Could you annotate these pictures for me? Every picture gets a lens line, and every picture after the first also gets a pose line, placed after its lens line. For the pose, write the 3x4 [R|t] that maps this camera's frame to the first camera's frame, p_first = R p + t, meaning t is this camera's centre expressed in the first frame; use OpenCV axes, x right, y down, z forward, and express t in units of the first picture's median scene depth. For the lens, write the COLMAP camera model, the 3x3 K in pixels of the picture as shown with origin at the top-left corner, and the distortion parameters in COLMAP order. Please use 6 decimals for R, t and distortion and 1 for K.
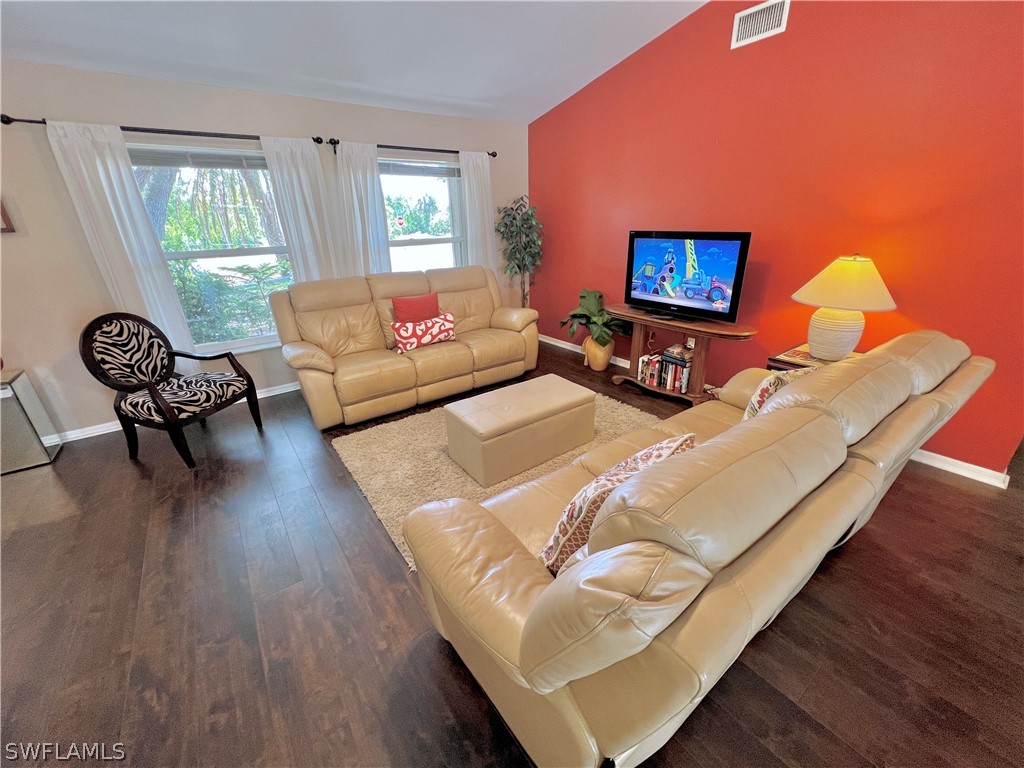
lens RADIAL K [[414.6, 0, 517.4], [0, 414.6, 381.4], [0, 0, 1]] dist [0.002248, 0.001193]
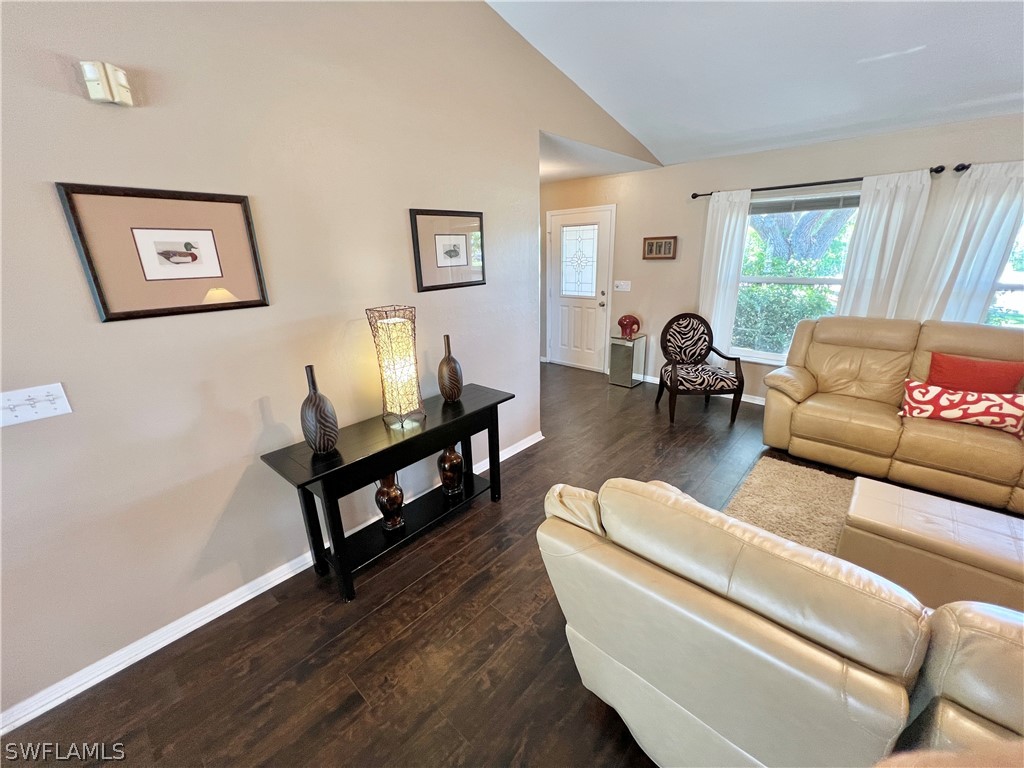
lens RADIAL K [[403.2, 0, 513.0], [0, 403.2, 376.3], [0, 0, 1]] dist [0.013020, 0.000107]
pose [[0.216898, 0.313648, -0.924435, 0.310667], [-0.350445, 0.908872, 0.226144, -0.057307], [0.911122, 0.274913, 0.307049, 0.013485]]
